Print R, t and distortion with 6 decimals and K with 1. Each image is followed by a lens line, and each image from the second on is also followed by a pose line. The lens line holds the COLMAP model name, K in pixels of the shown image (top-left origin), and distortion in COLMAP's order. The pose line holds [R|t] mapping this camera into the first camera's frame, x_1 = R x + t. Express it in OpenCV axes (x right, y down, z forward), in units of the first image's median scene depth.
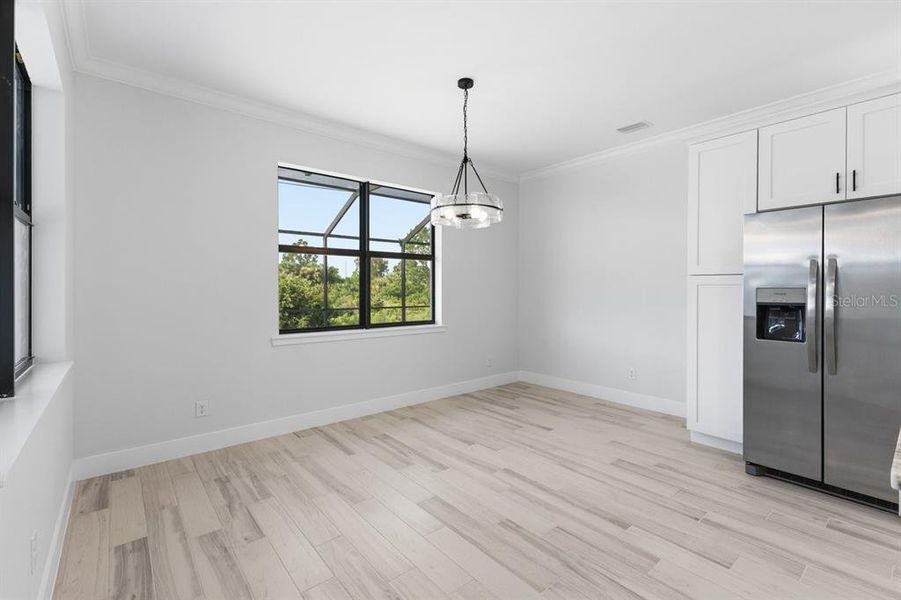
lens RADIAL K [[395.2, 0, 452.0], [0, 395.2, 291.4], [0, 0, 1]] dist [0.011939, -0.002819]
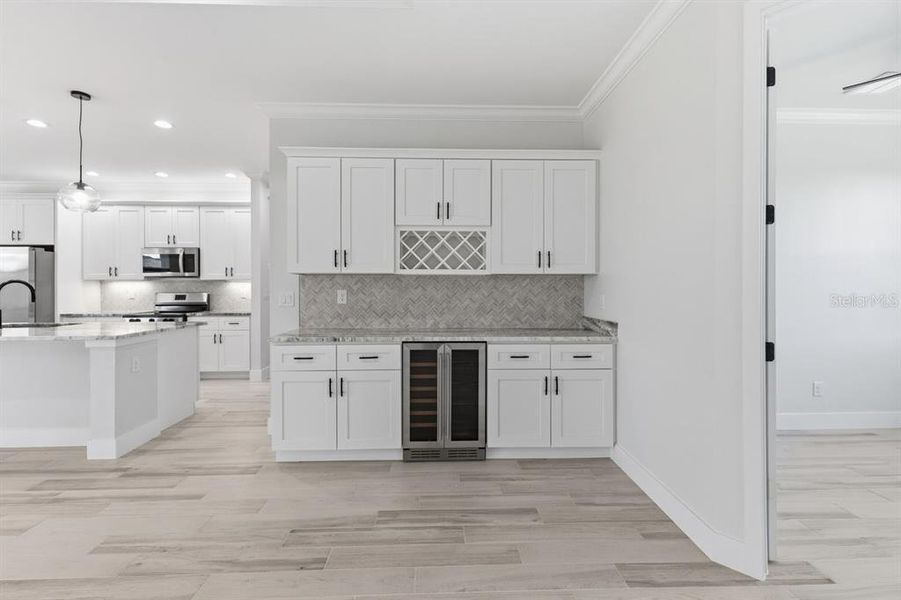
lens RADIAL K [[395.2, 0, 449.1], [0, 395.2, 286.8], [0, 0, 1]] dist [0.011939, -0.002819]
pose [[0.621152, 0.001457, 0.783689, 0.620698], [0.003216, 0.999985, -0.004408, 0.004378], [-0.783684, 0.005259, 0.621138, -1.649307]]
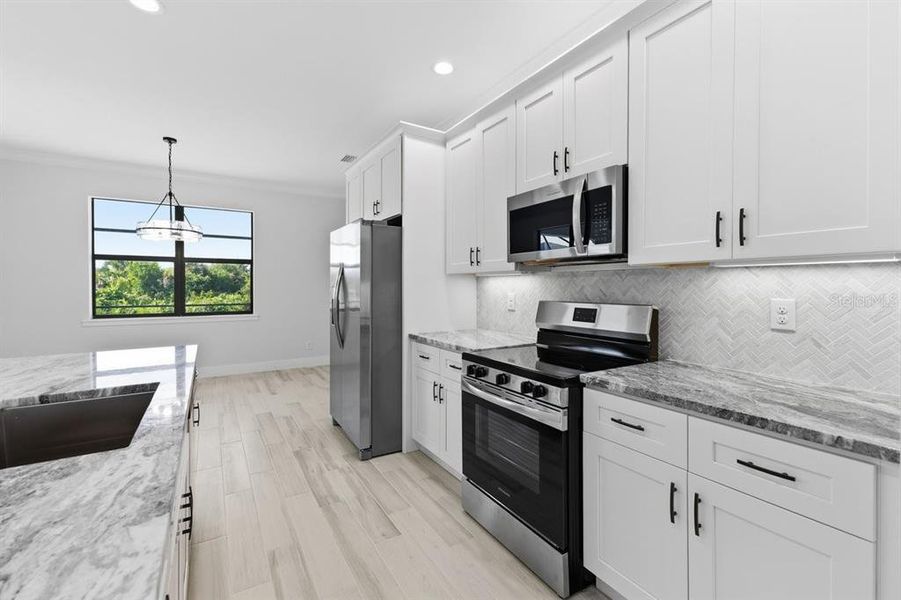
lens RADIAL K [[395.2, 0, 449.1], [0, 395.2, 289.1], [0, 0, 1]] dist [0.011939, -0.002819]
pose [[0.988444, 0.004476, -0.151520, 1.167841], [-0.004160, 0.999988, 0.002405, -0.005305], [0.151529, -0.001747, 0.988451, -0.232123]]
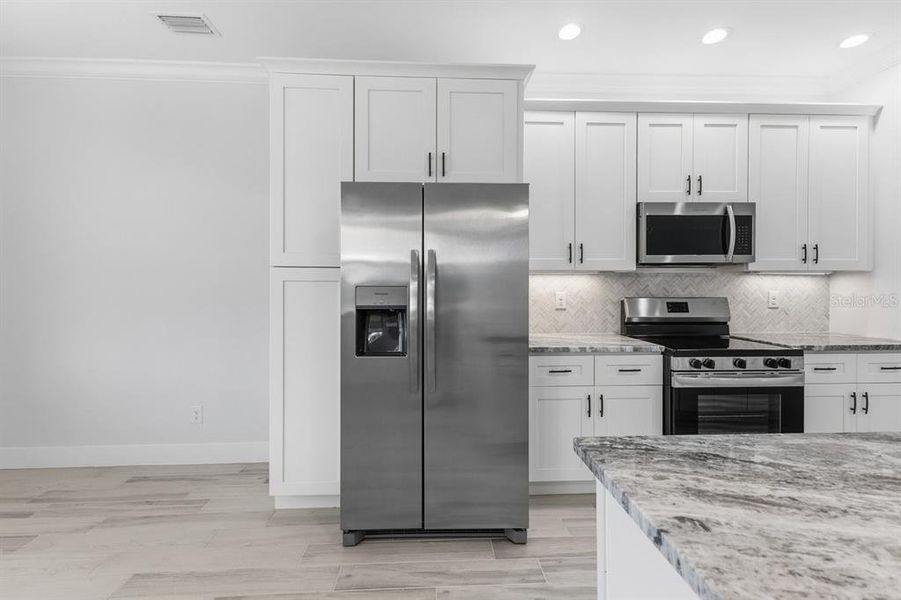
lens RADIAL K [[395.2, 0, 448.3], [0, 395.2, 288.6], [0, 0, 1]] dist [0.011939, -0.002819]
pose [[0.607020, -0.002841, 0.794682, 0.255588], [0.002760, 0.999995, 0.001467, -0.004004], [-0.794682, 0.001302, 0.607025, 0.370431]]
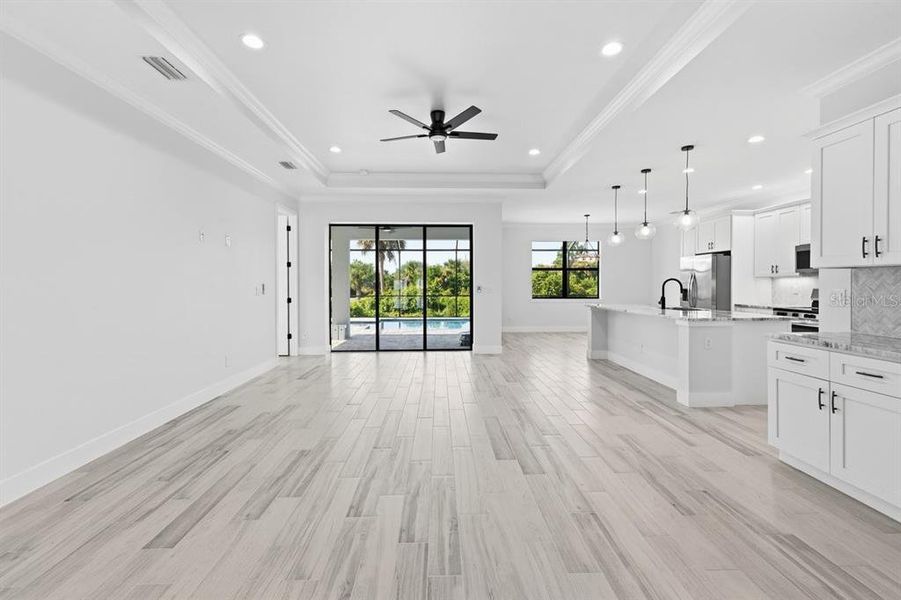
lens RADIAL K [[395.2, 0, 447.7], [0, 395.2, 287.1], [0, 0, 1]] dist [0.011939, -0.002819]
pose [[0.775688, 0.006735, -0.631081, 1.076634], [-0.002927, 0.999971, 0.007075, 0.004318], [0.631110, -0.003641, 0.775685, -1.951181]]
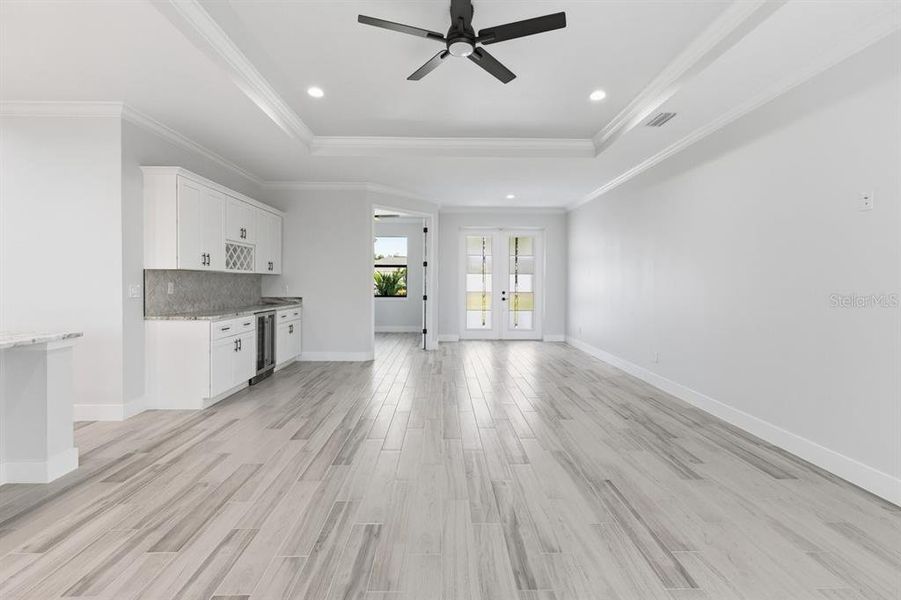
lens RADIAL K [[395.2, 0, 452.6], [0, 395.2, 291.8], [0, 0, 1]] dist [0.011939, -0.002819]
pose [[-0.781215, -0.016870, 0.624034, -0.288020], [-0.000555, 0.999653, 0.026330, 0.002725], [-0.624262, 0.020223, -0.780954, -0.285443]]
